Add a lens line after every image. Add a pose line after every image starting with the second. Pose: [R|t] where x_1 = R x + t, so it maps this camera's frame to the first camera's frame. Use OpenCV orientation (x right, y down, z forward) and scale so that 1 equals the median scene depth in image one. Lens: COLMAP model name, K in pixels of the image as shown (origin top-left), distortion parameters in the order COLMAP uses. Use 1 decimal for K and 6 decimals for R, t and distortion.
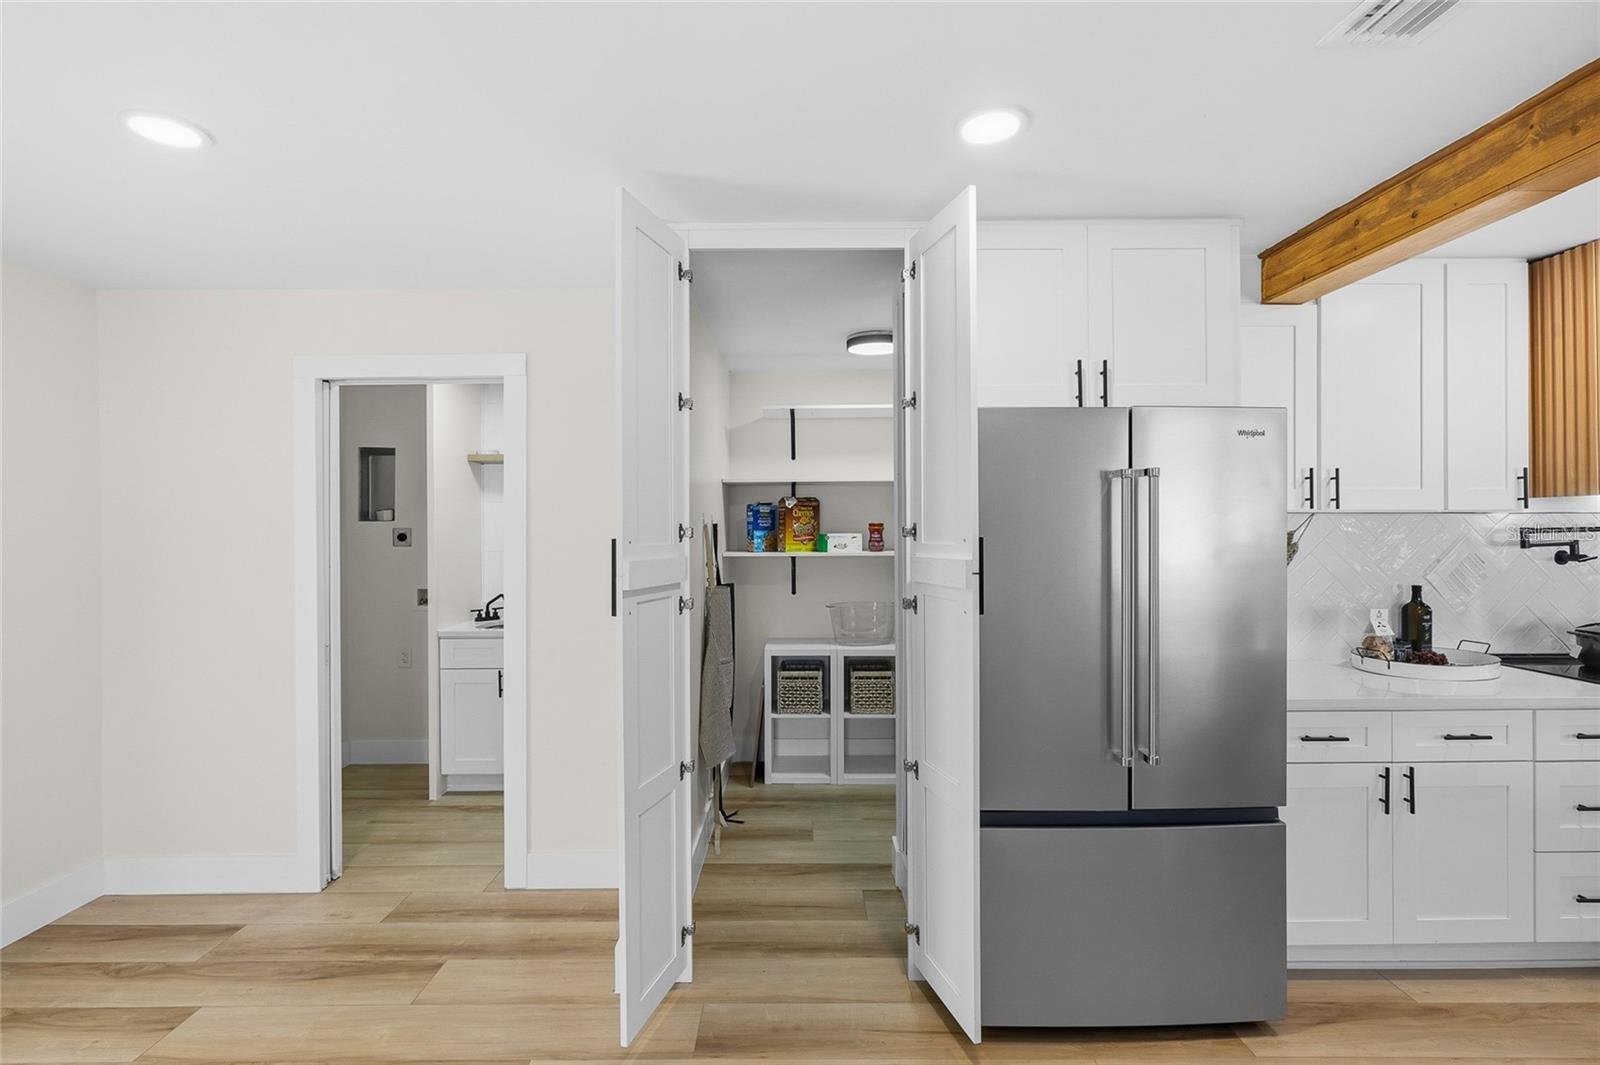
lens RADIAL K [[706.2, 0, 801.4], [0, 706.2, 526.3], [0, 0, 1]] dist [-0.005444, 0.000207]
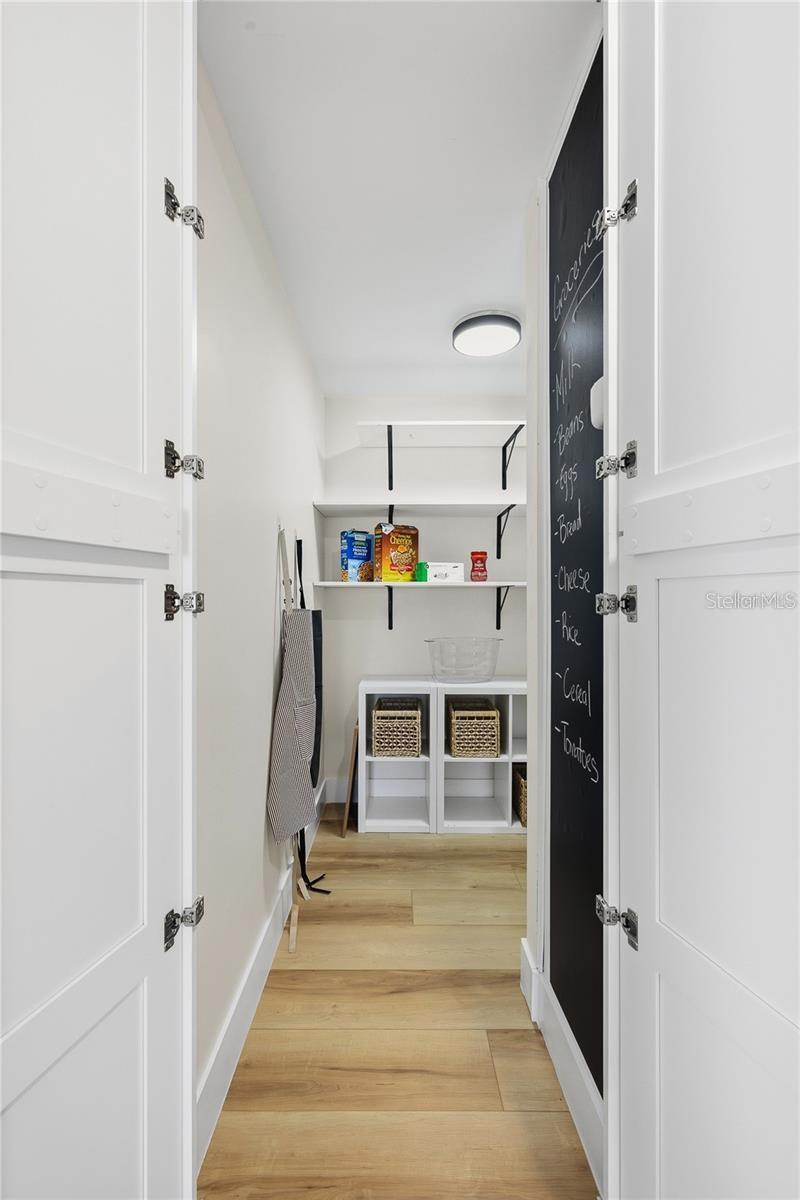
lens RADIAL K [[500.0, 0, 399.0], [0, 500.0, 598.4], [0, 0, 1]] dist [0.000832, -0.000338]
pose [[0.999961, 0.005063, 0.007188, -0.004689], [-0.005068, 0.999987, 0.000698, 0.058504], [-0.007185, -0.000734, 0.999974, 0.345924]]
